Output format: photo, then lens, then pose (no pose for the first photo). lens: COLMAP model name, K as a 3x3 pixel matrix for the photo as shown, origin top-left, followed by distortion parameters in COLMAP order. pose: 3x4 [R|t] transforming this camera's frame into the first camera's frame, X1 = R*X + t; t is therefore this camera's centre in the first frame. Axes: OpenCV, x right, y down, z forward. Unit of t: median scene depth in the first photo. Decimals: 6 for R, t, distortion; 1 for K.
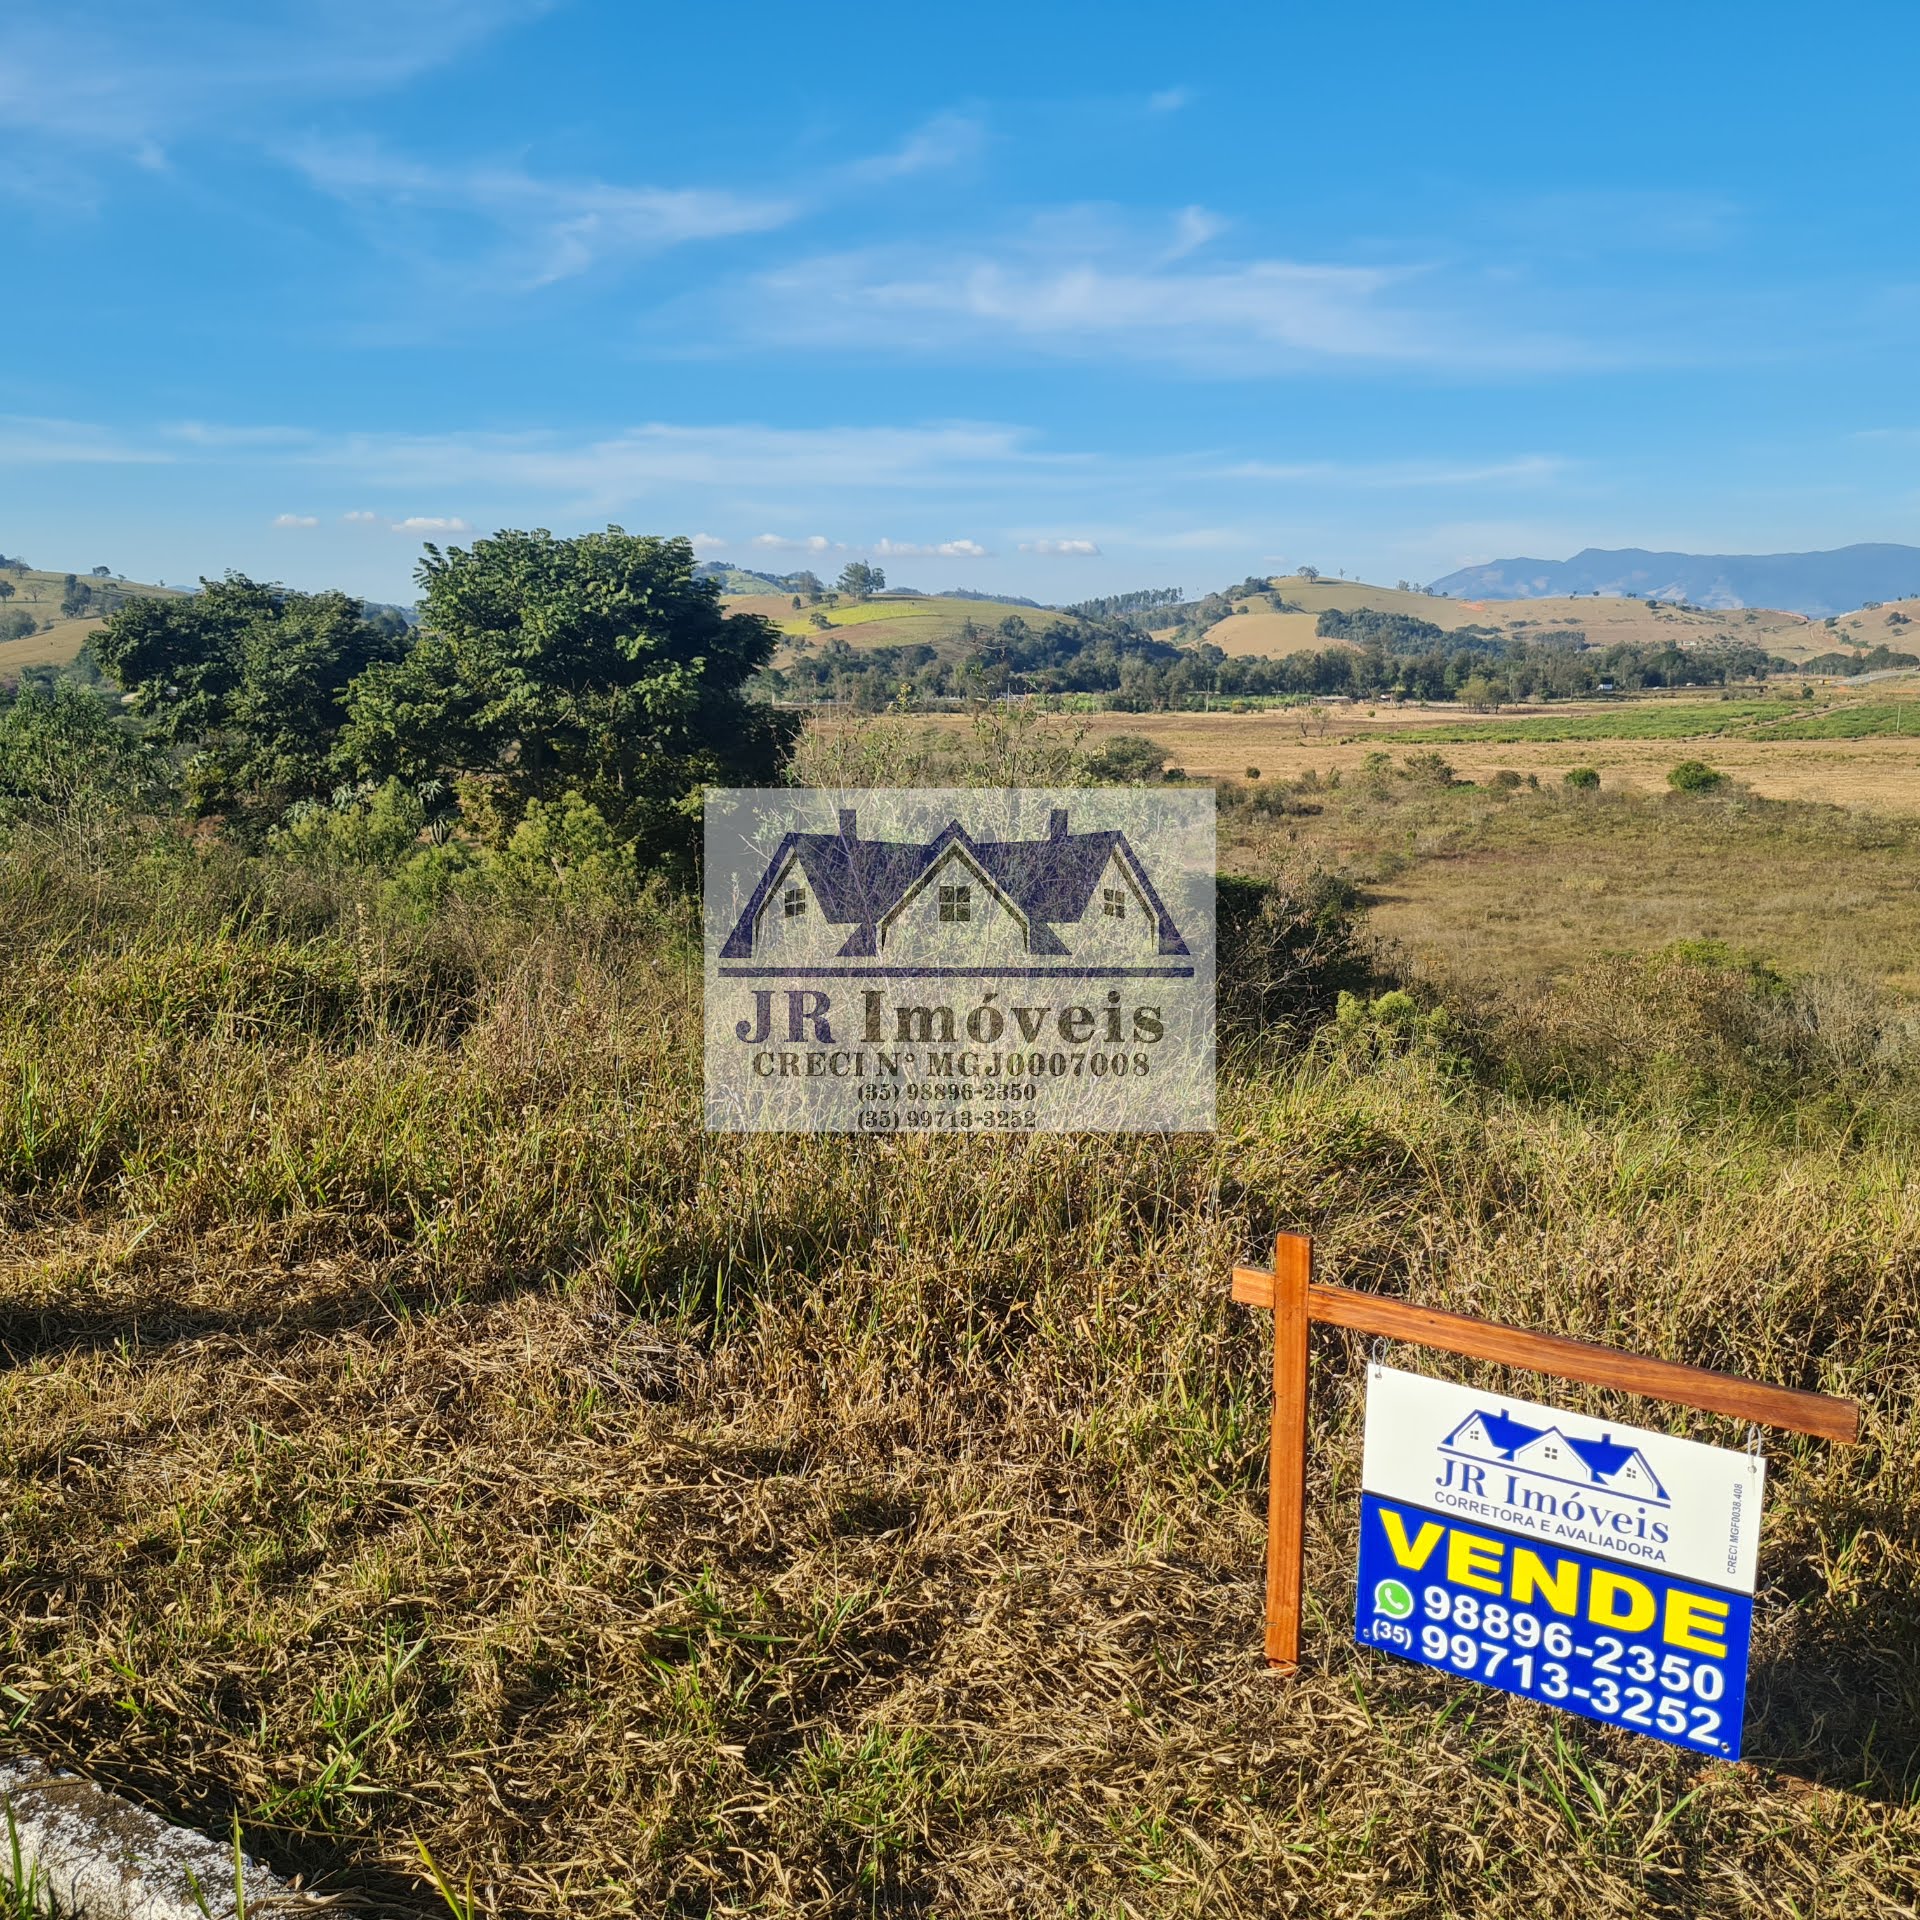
lens RADIAL K [[1901.1, 0, 996.2], [0, 1901.1, 969.2], [0, 0, 1]] dist [0.035147, 0.000000]
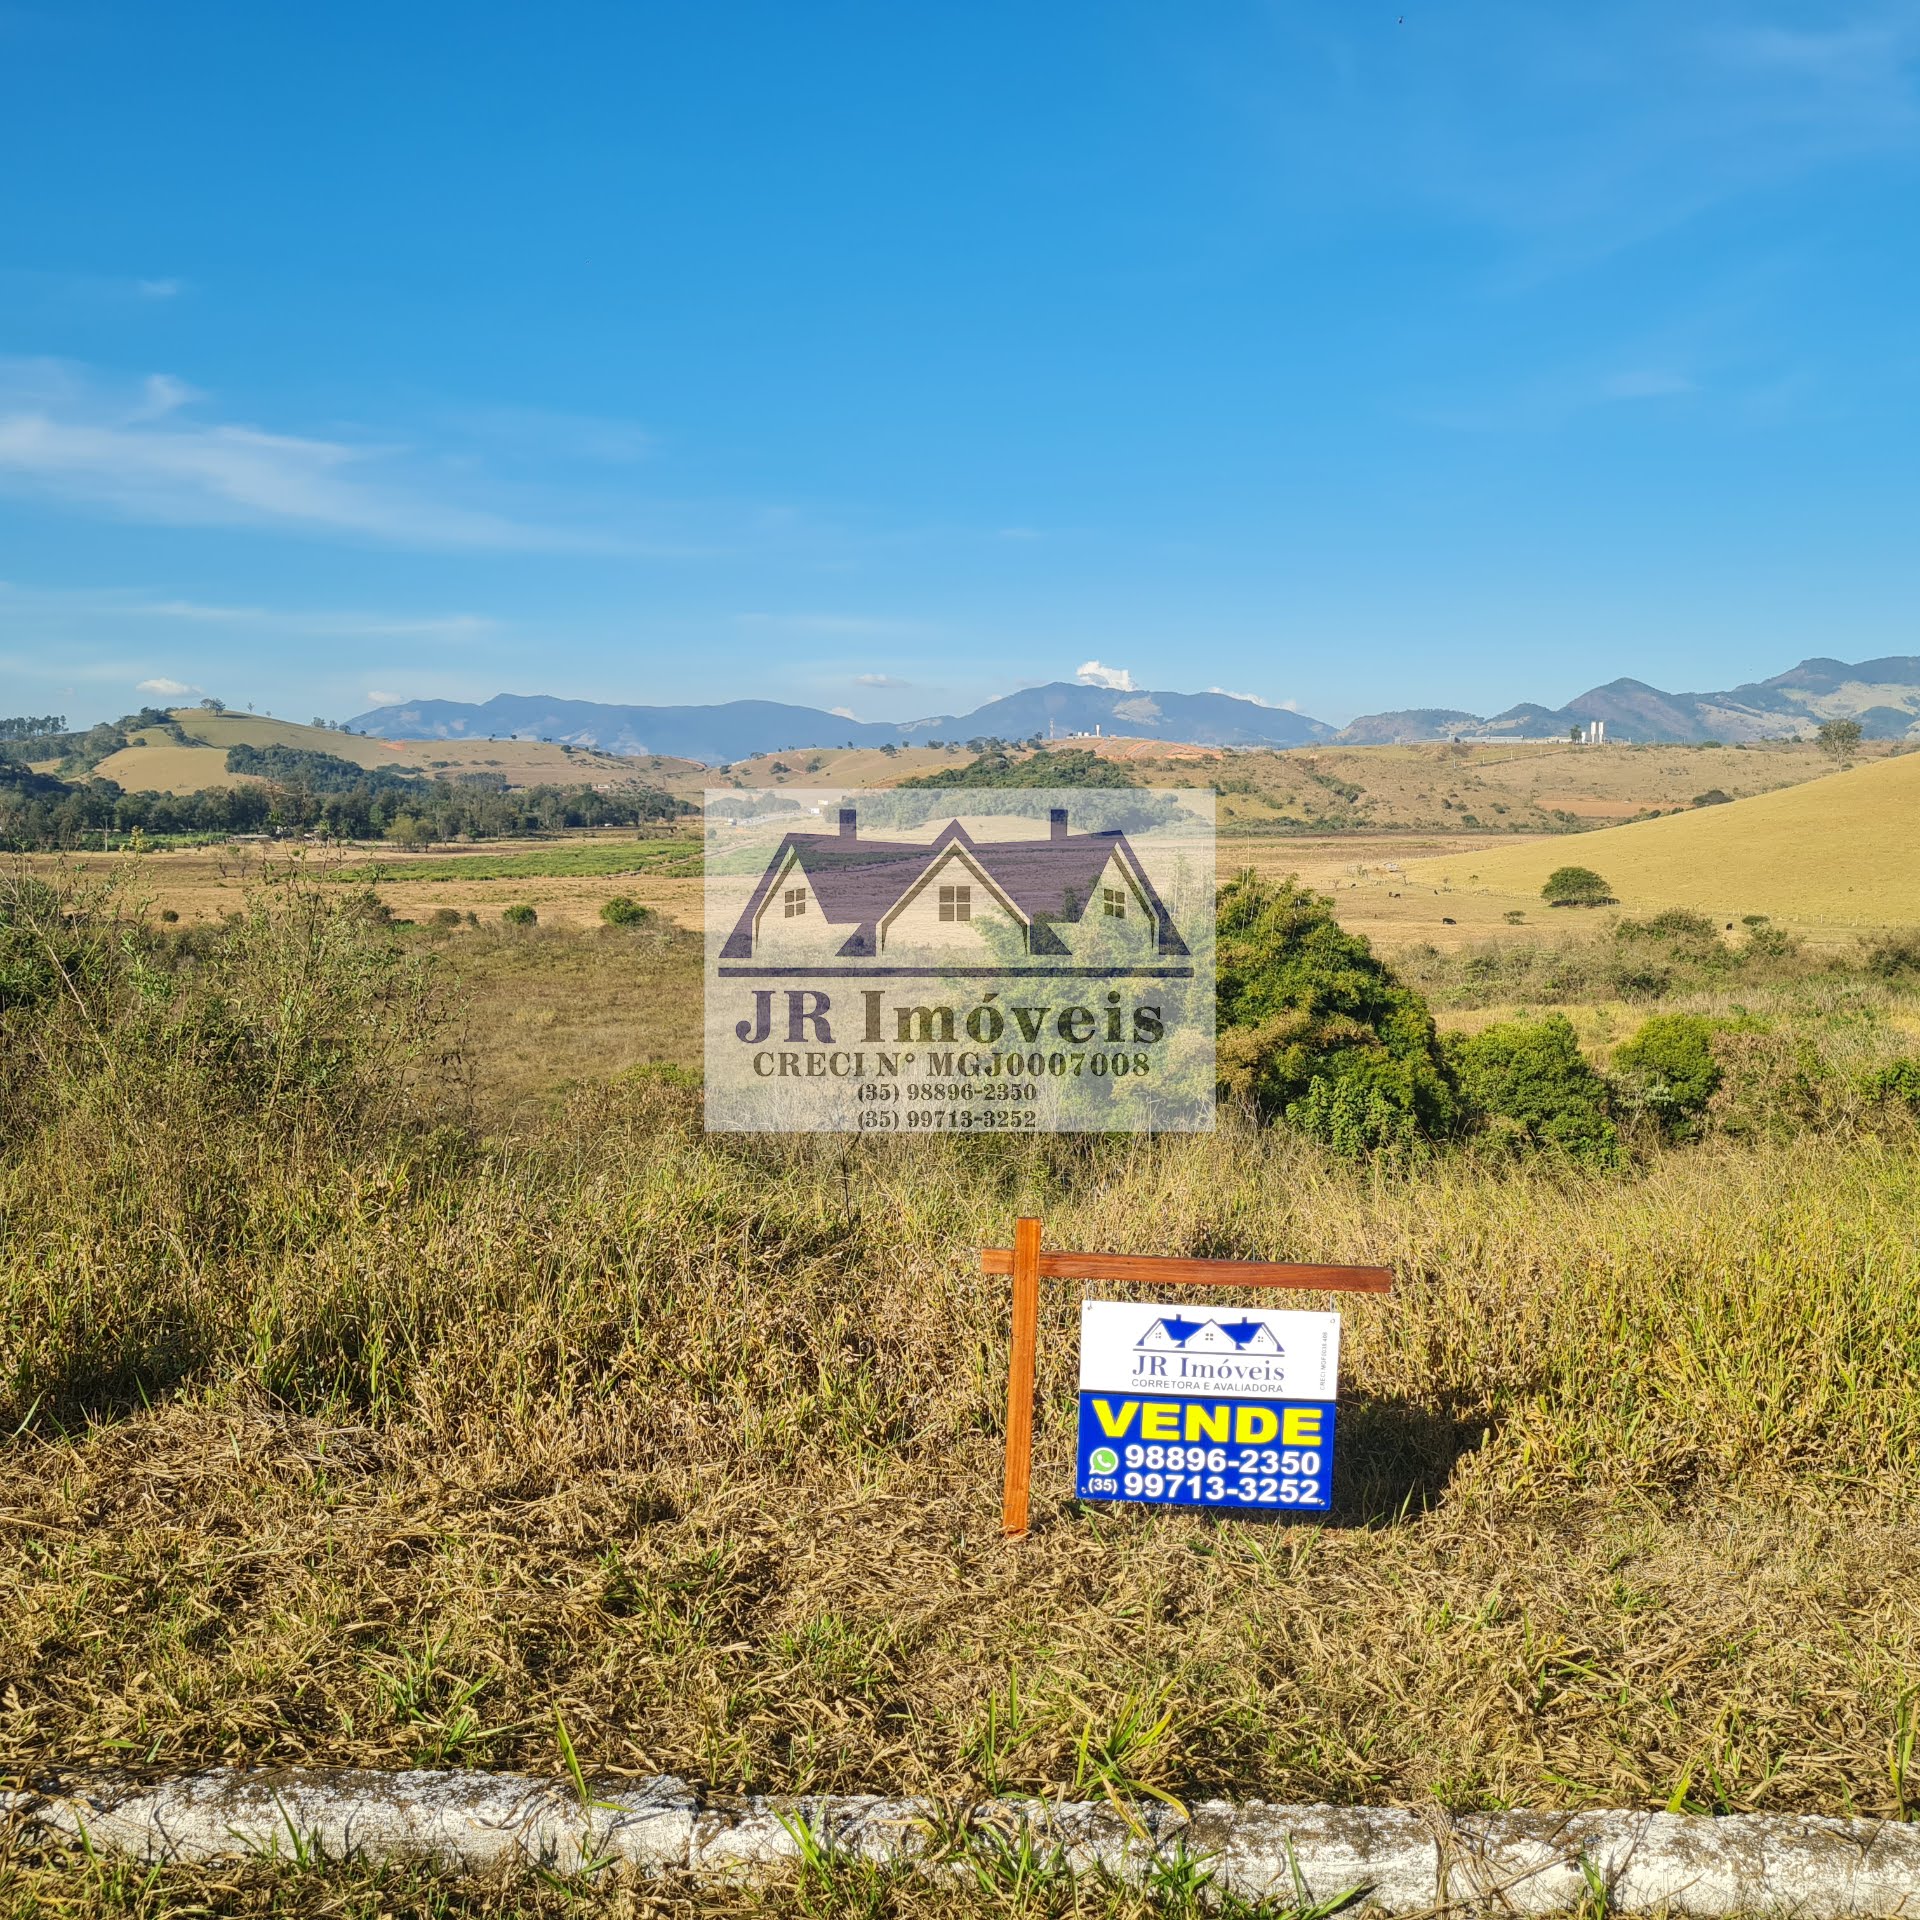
lens RADIAL K [[1901.1, 0, 984.7], [0, 1901.1, 999.5], [0, 0, 1]] dist [0.035147, 0.000000]
pose [[0.856931, -0.045222, 0.513444, -0.345755], [0.074035, 0.996613, -0.035785, 0.014266], [-0.510087, 0.068678, 0.857377, -0.126618]]
